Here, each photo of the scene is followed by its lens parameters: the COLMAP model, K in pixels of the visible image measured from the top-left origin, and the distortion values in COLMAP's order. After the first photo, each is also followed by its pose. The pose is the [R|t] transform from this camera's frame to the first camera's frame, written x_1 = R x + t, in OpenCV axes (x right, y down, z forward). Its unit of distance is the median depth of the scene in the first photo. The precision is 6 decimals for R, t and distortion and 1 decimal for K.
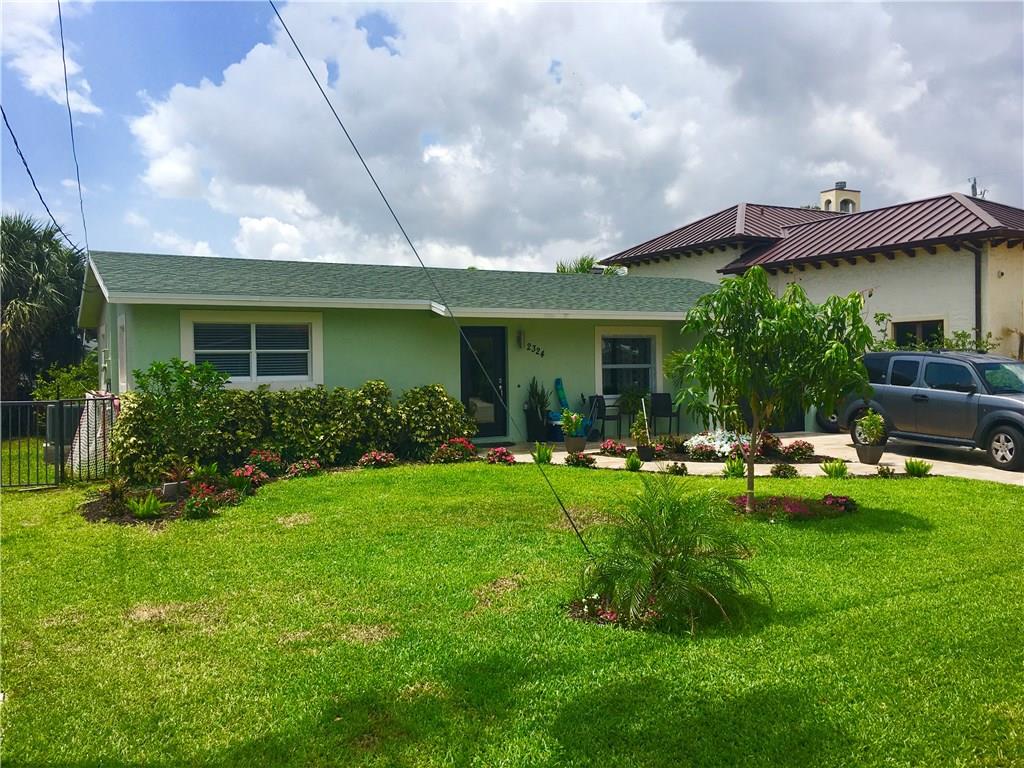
lens RADIAL K [[877.2, 0, 498.4], [0, 877.2, 378.2], [0, 0, 1]] dist [0.085676, -0.099434]
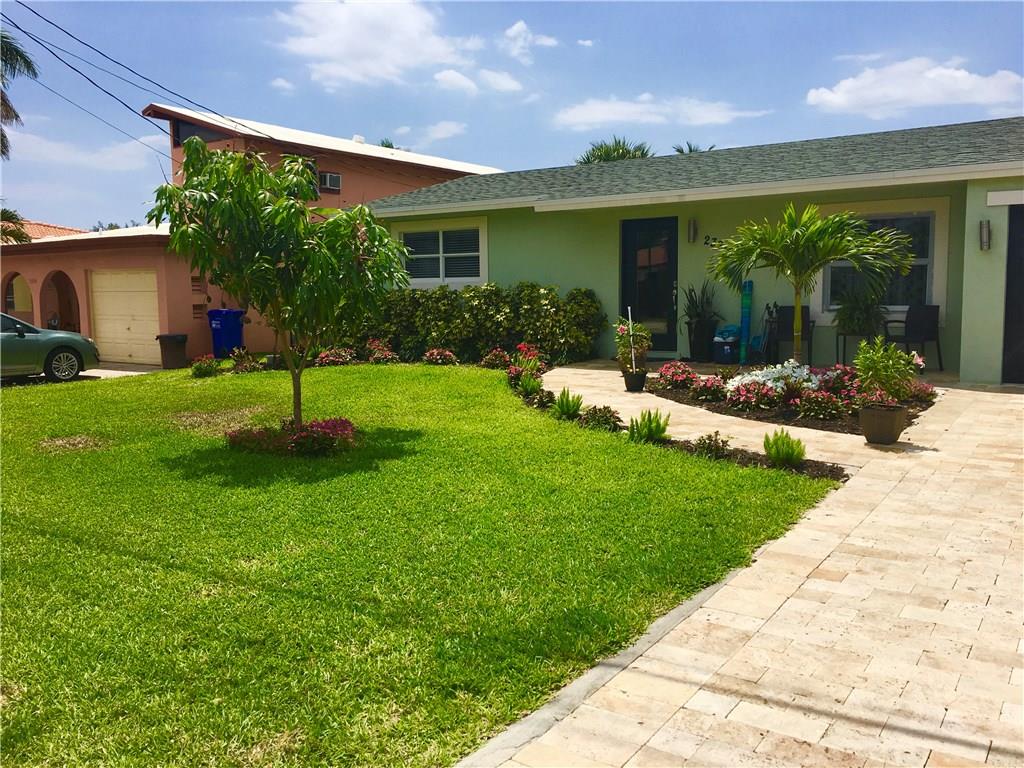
lens RADIAL K [[877.2, 0, 498.4], [0, 877.2, 378.2], [0, 0, 1]] dist [0.085676, -0.099434]
pose [[0.455441, 0.098080, -0.884847, 0.605407], [-0.009479, 0.994391, 0.105343, 0.005131], [0.890216, -0.039591, 0.453816, 0.434773]]
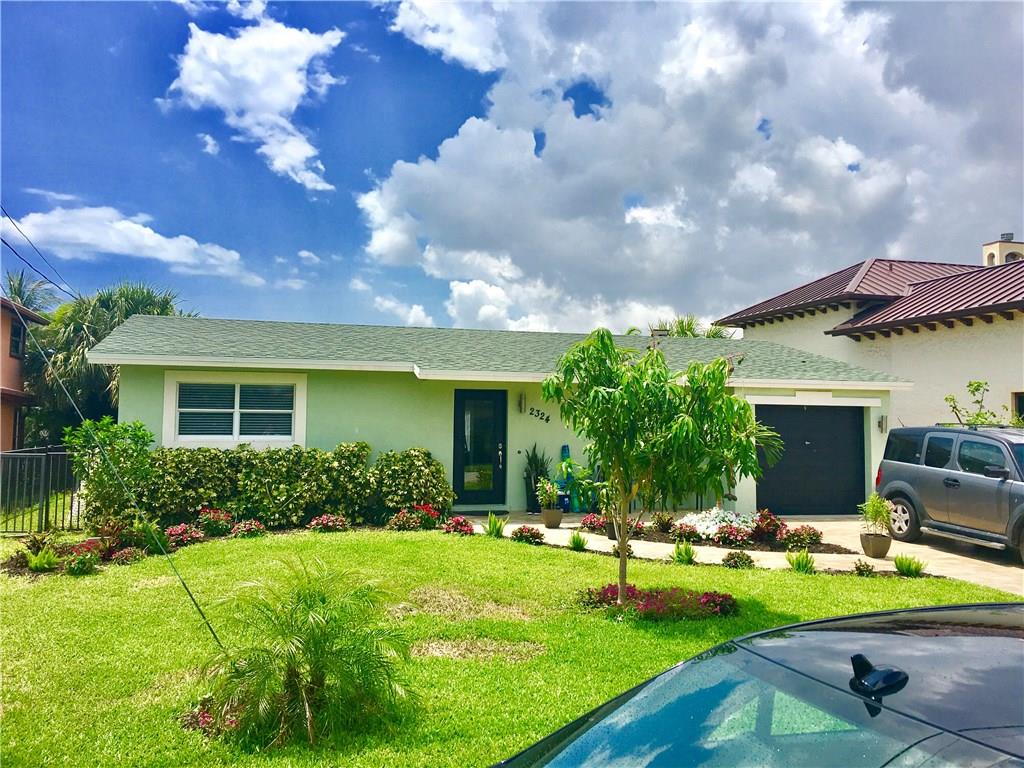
lens RADIAL K [[877.2, 0, 498.4], [0, 877.2, 378.2], [0, 0, 1]] dist [0.085676, -0.099434]
pose [[0.973262, 0.012047, -0.229381, 0.201528], [-0.027600, 0.997522, -0.064718, -0.008185], [0.228033, 0.069318, 0.971183, 0.053407]]
